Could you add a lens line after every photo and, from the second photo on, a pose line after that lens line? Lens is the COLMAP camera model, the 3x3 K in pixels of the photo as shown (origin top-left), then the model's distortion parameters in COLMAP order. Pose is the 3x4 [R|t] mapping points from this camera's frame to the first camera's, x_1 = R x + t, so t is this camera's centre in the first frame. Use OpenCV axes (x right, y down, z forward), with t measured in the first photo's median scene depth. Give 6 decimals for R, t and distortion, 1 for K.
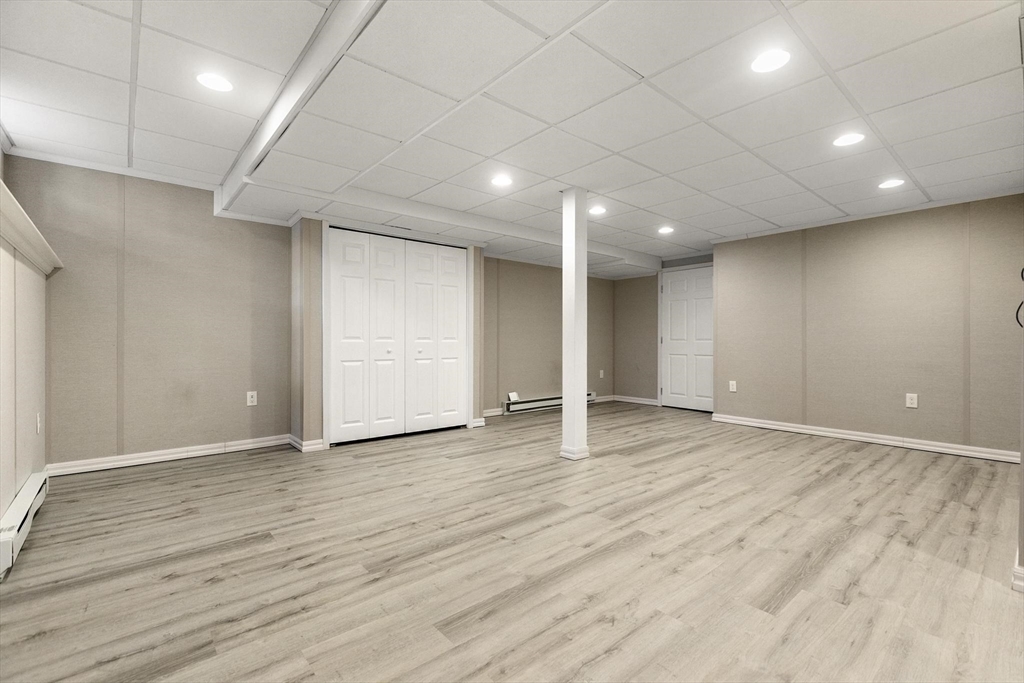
lens RADIAL K [[457.5, 0, 512.9], [0, 457.5, 343.1], [0, 0, 1]] dist [0.000217, 0.000012]
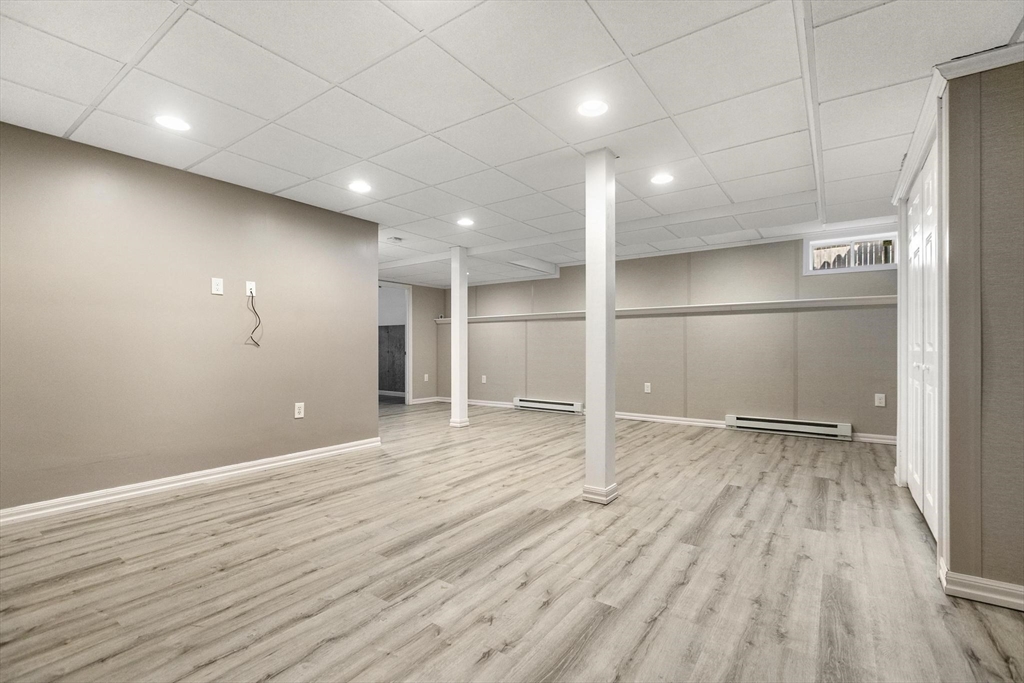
lens RADIAL K [[457.5, 0, 512.9], [0, 457.5, 343.1], [0, 0, 1]] dist [0.000217, 0.000012]
pose [[-0.971951, -0.005613, -0.235115, 0.546762], [-0.003532, 0.999951, -0.009270, -0.006933], [0.235156, -0.008180, -0.971923, 2.038081]]
